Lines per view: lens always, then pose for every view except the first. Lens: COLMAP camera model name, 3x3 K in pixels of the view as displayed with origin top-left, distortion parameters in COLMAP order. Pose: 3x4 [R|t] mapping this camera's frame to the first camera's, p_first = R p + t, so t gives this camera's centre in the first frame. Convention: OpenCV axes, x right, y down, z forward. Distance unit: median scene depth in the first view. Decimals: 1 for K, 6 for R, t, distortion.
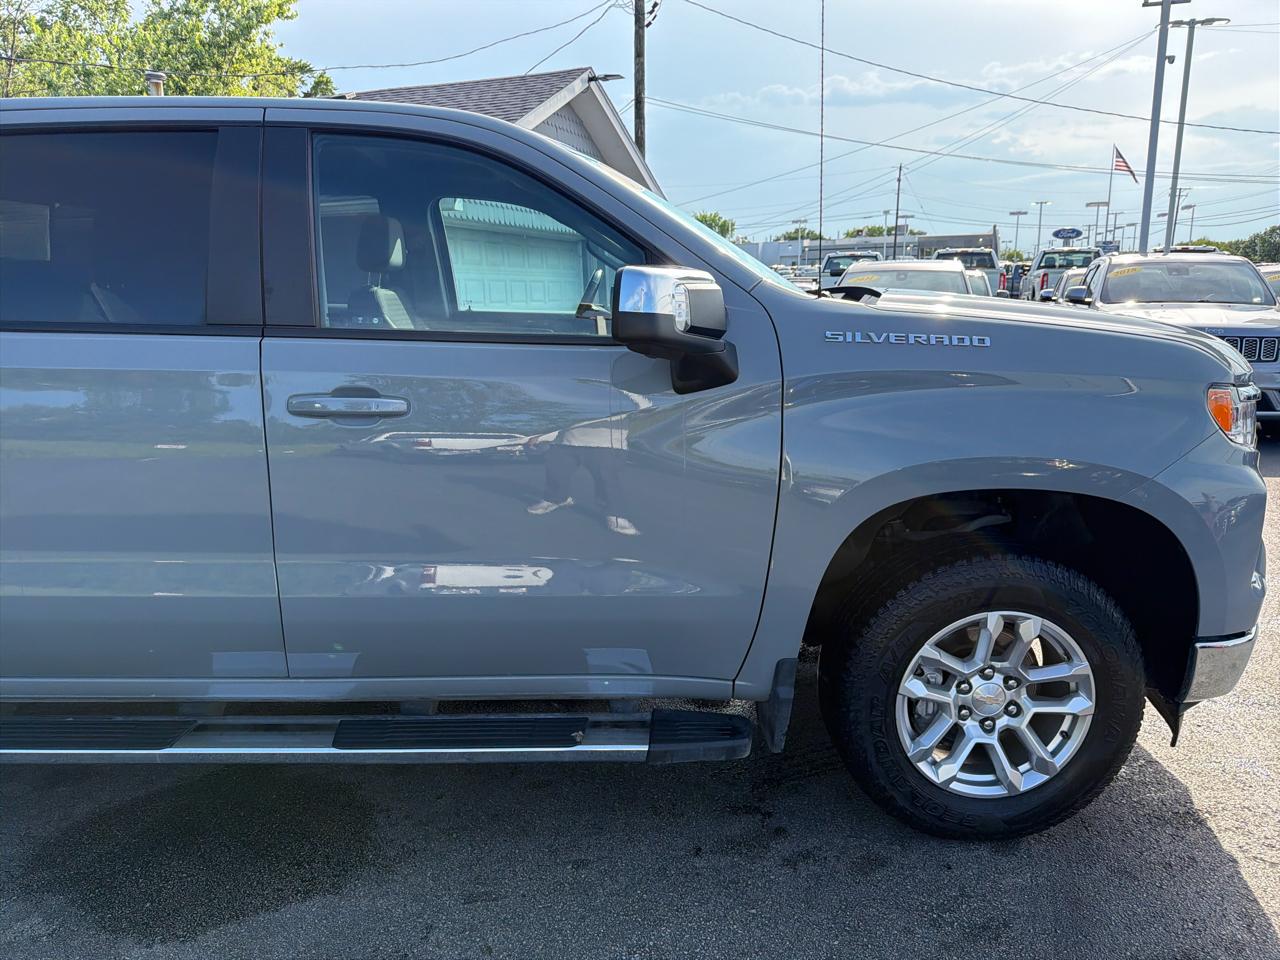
lens RADIAL K [[904.5, 0, 628.1], [0, 904.5, 482.7], [0, 0, 1]] dist [-0.002001, -0.002313]
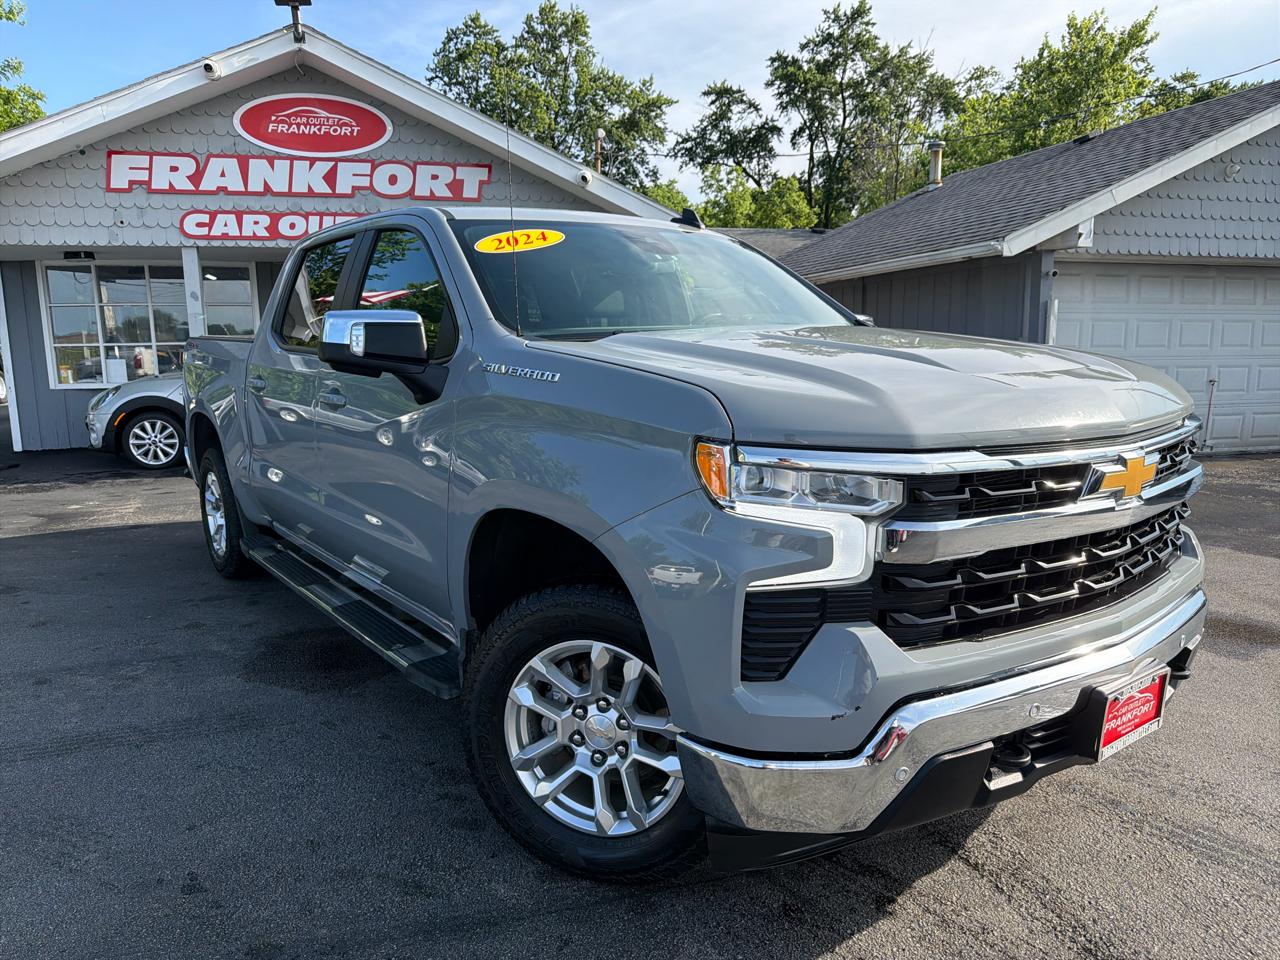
lens RADIAL K [[899.6, 0, 644.8], [0, 899.6, 479.2], [0, 0, 1]] dist [0.045752, -0.075884]
pose [[0.592077, 0.127099, -0.795795, 1.126356], [-0.167238, 0.985366, 0.032950, -0.073066], [0.788337, 0.113579, 0.604668, 0.387772]]
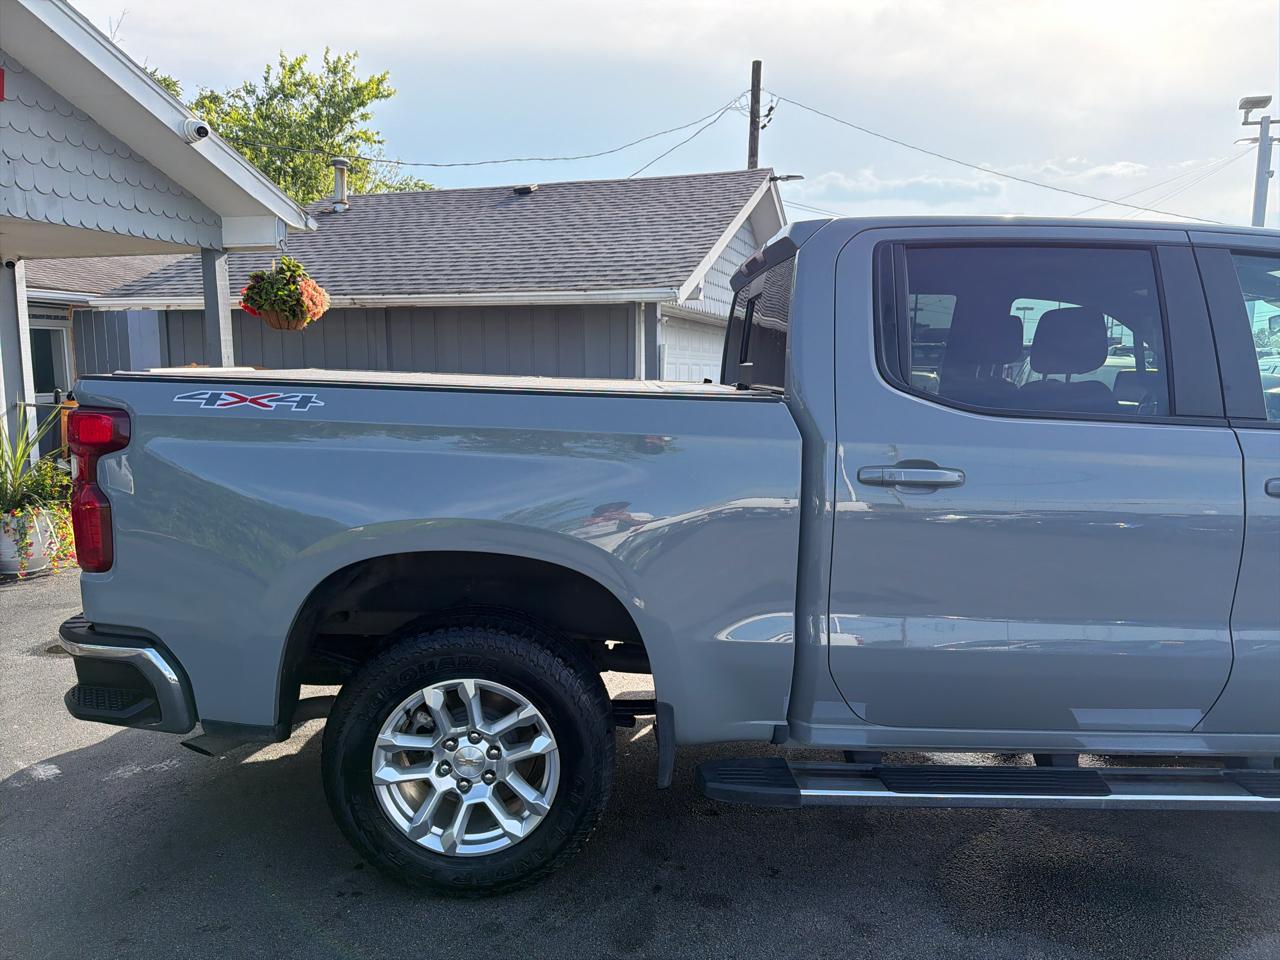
lens RADIAL K [[906.2, 0, 639.7], [0, 906.2, 484.3], [0, 0, 1]] dist [0.021927, -0.033407]
pose [[0.999598, 0.021765, 0.018156, -0.985697], [-0.020101, 0.995979, -0.087300, 0.023145], [-0.019983, 0.086900, 0.996017, -0.109425]]
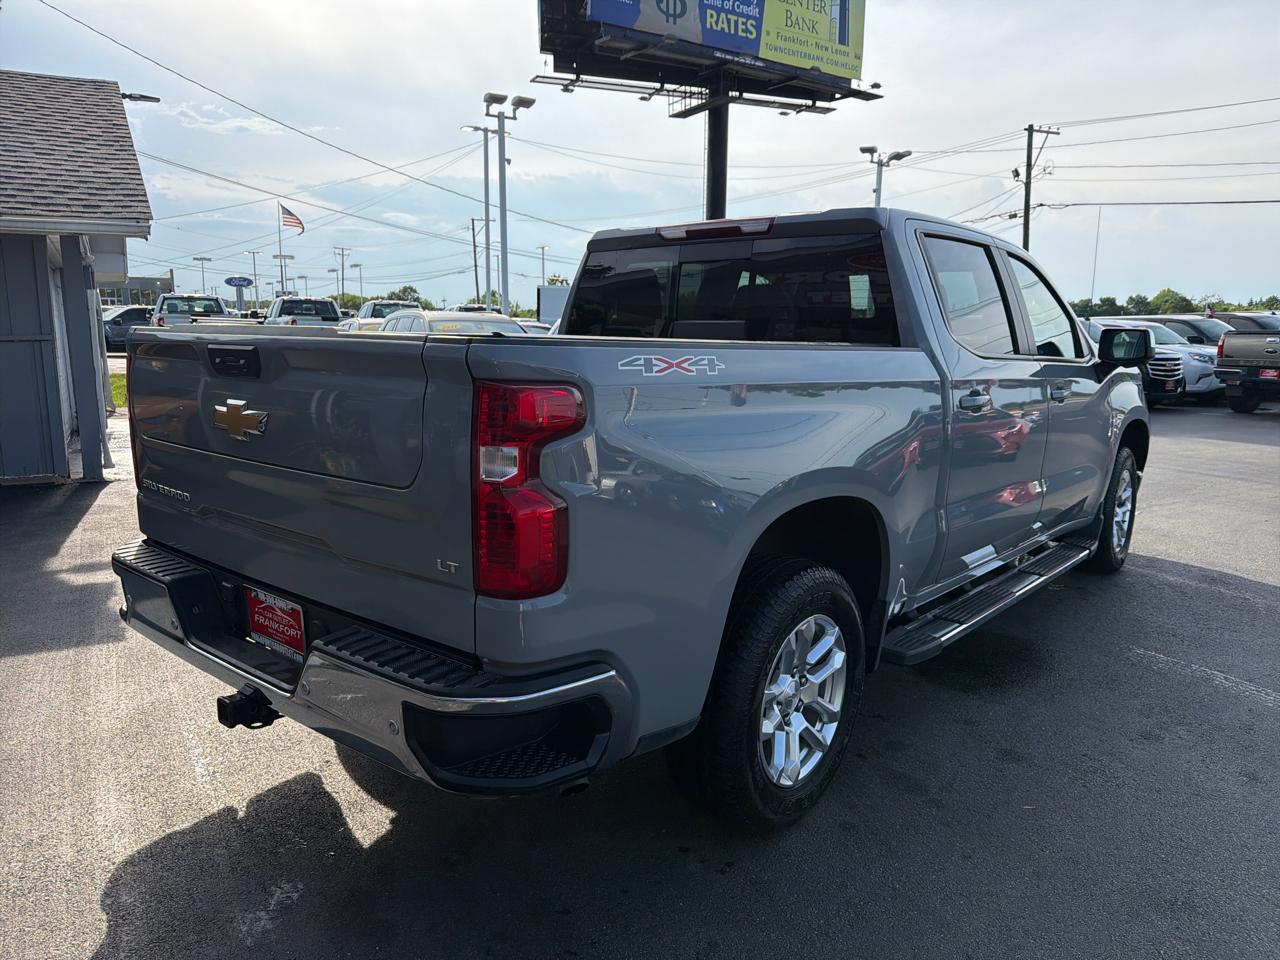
lens RADIAL K [[909.7, 0, 637.8], [0, 909.7, 483.6], [0, 0, 1]] dist [0.061543, -0.086510]
pose [[0.647900, -0.107935, 0.754040, -2.043809], [0.146189, 0.989128, 0.015975, -0.047856], [-0.747566, 0.099882, 0.656634, 0.312866]]
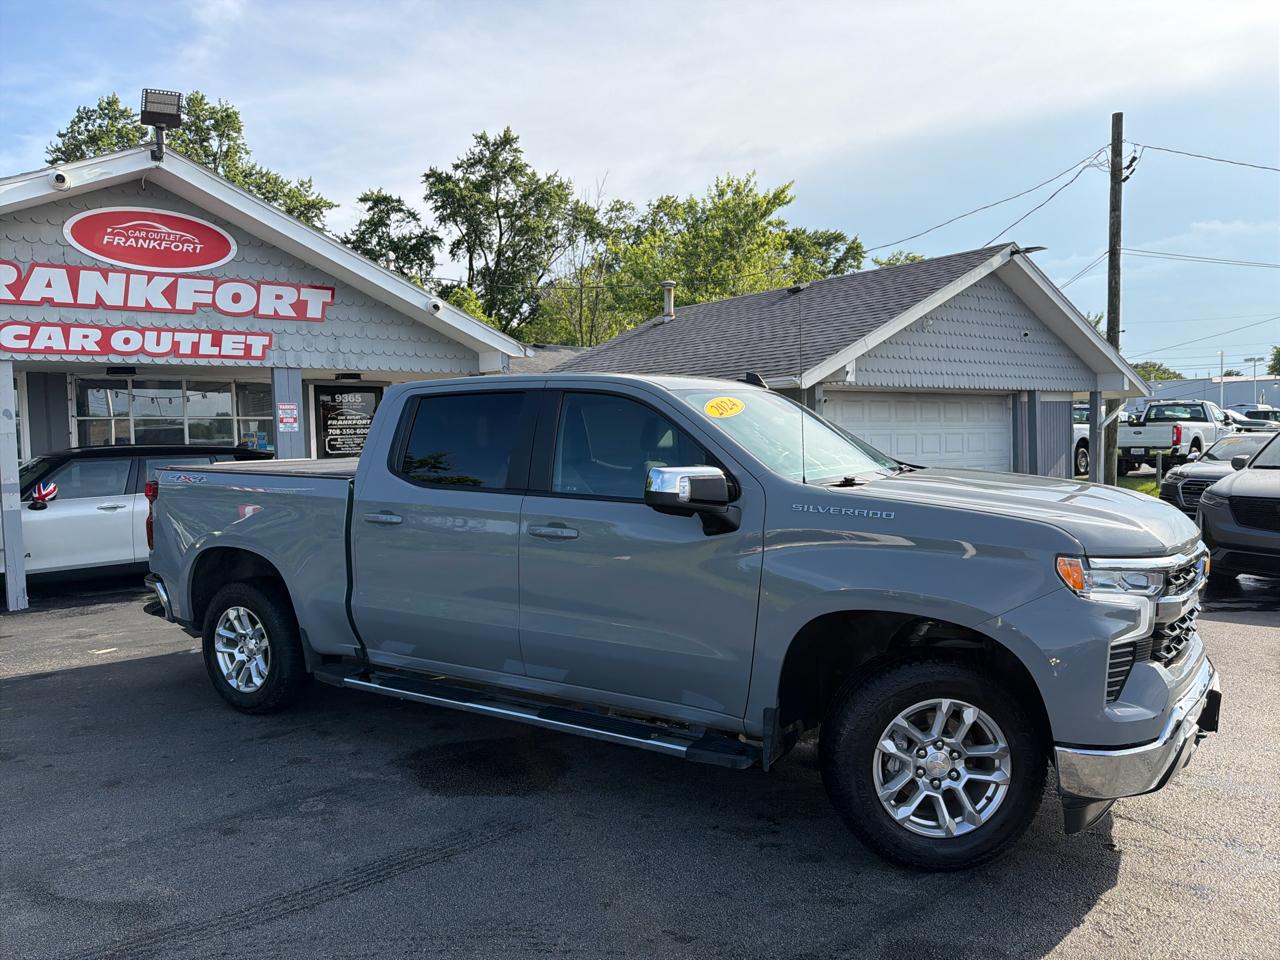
lens RADIAL K [[902.4, 0, 635.9], [0, 902.4, 475.2], [0, 0, 1]] dist [0.000744, -0.006292]
pose [[0.849901, 0.022750, -0.526451, 0.707551], [-0.106960, 0.985717, -0.130080, 0.023028], [0.515972, 0.166865, 0.840196, -0.455249]]
